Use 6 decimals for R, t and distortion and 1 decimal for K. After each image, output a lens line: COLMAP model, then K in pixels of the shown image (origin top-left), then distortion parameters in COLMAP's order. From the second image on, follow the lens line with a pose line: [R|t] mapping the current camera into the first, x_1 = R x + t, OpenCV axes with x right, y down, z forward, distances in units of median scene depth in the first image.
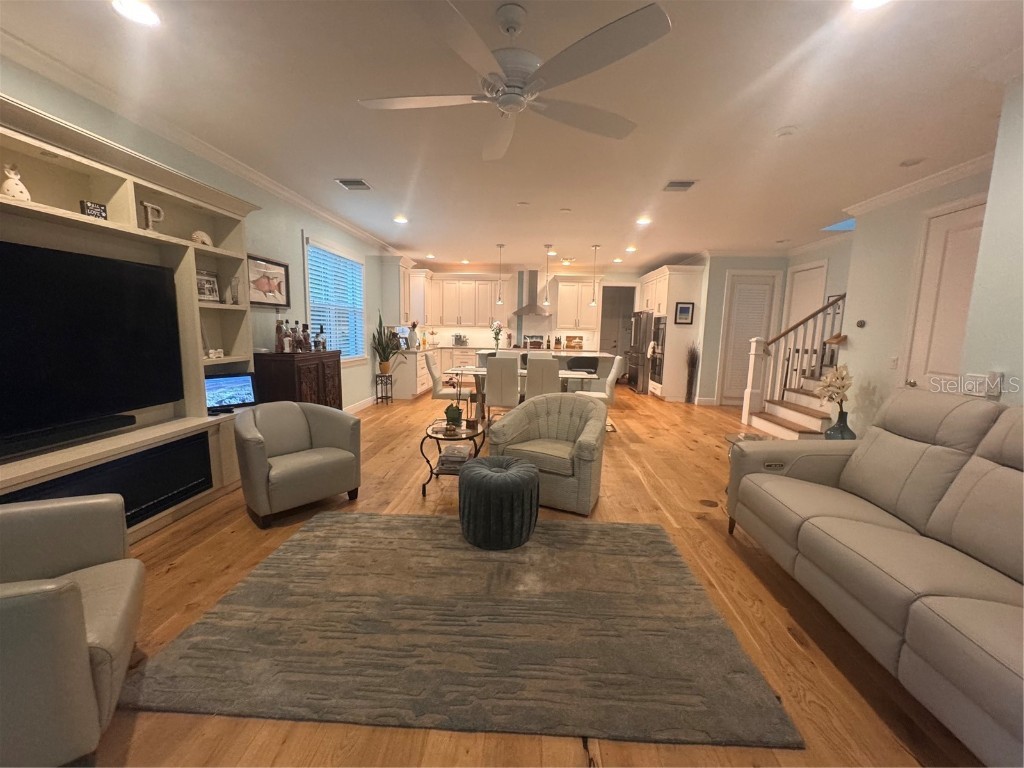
lens RADIAL K [[409.0, 0, 512.0], [0, 409.0, 384.0], [0, 0, 1]] dist [-0.001708, 0.000215]
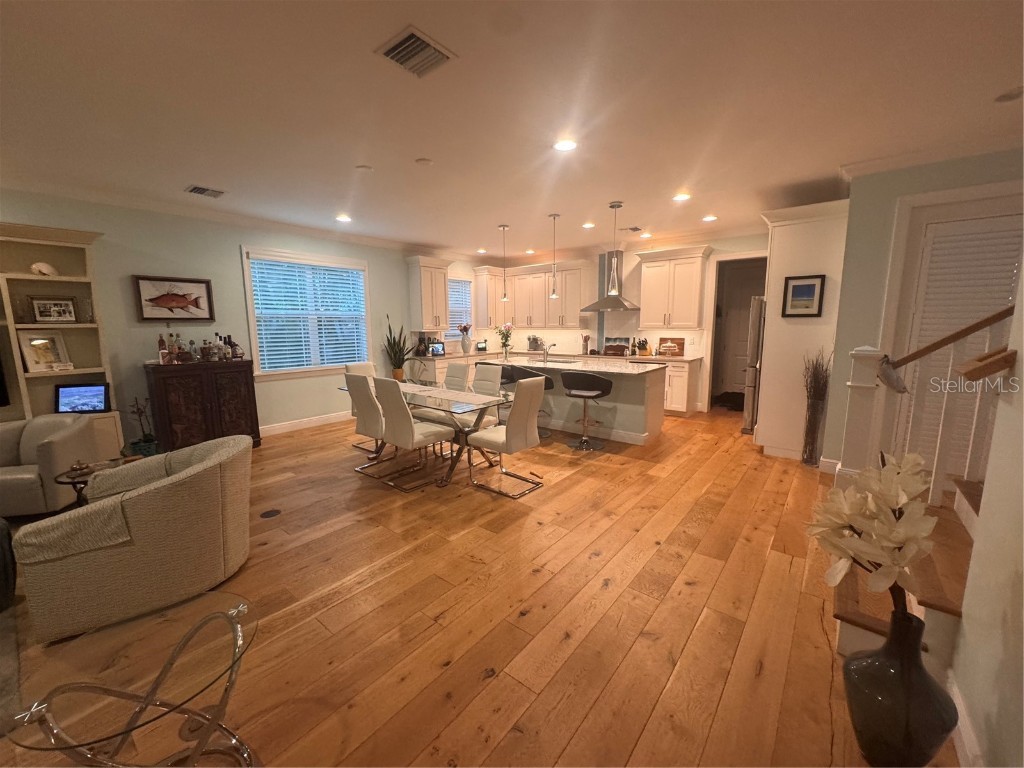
lens RADIAL K [[409.0, 0, 512.0], [0, 409.0, 384.0], [0, 0, 1]] dist [-0.001708, 0.000215]
pose [[0.810982, 0.056912, -0.582296, 0.435835], [-0.052628, 0.998319, 0.024276, -0.052729], [0.582699, 0.010957, 0.812614, 0.352197]]
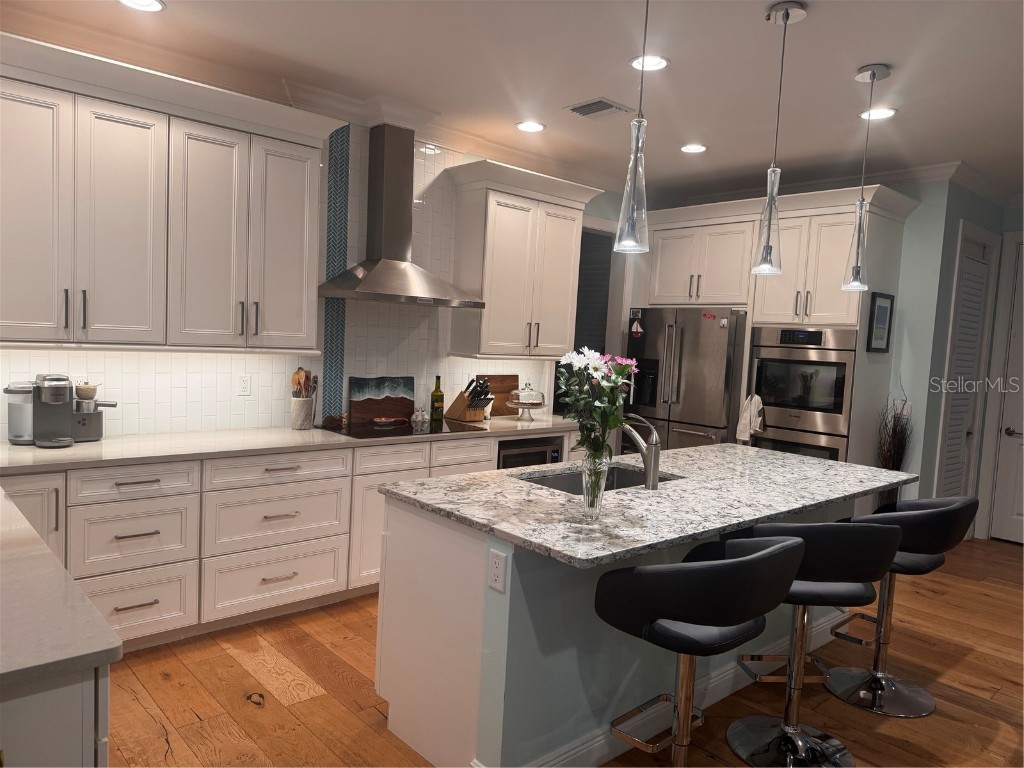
lens RADIAL K [[713.6, 0, 512.0], [0, 713.6, 384.0], [0, 0, 1]] dist [0.005655, 0.002151]
pose [[0.707608, -0.036237, 0.705675, -0.275484], [0.061808, 0.998030, -0.010727, -0.133485], [-0.703896, 0.051207, 0.708454, 0.788860]]
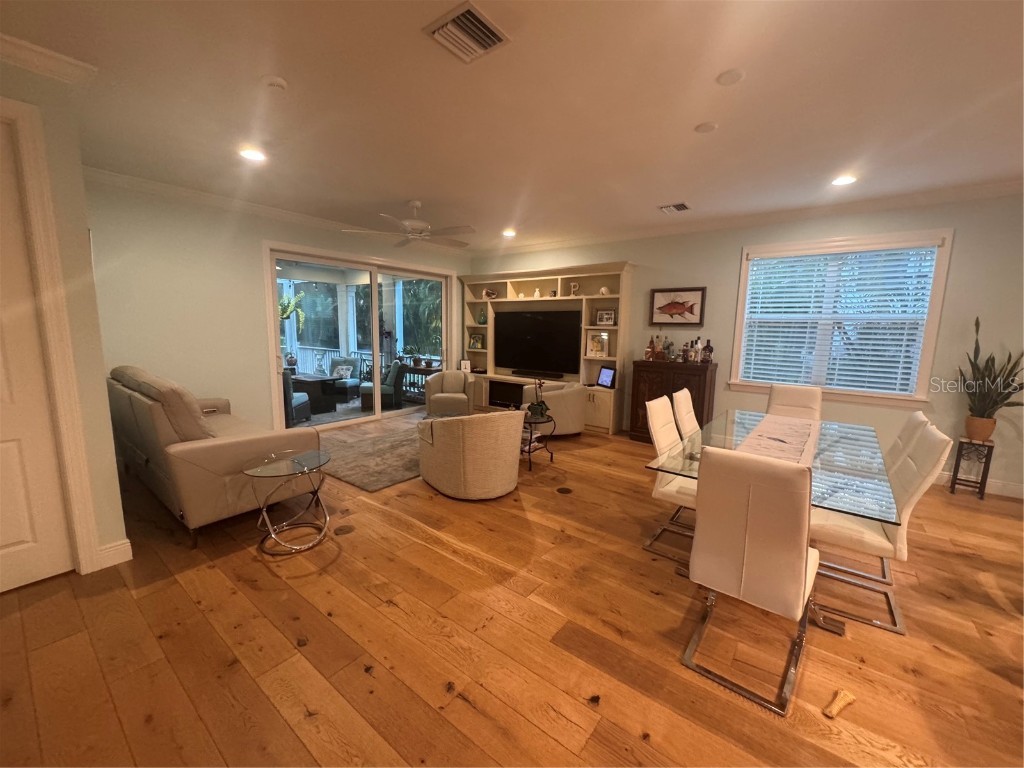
lens RADIAL K [[409.0, 0, 512.0], [0, 409.0, 384.0], [0, 0, 1]] dist [-0.001708, 0.000215]
pose [[-0.568510, 0.082194, -0.818560, 0.420743], [-0.139498, 0.970956, 0.194381, -0.105460], [0.810763, 0.224695, -0.540532, 0.734358]]
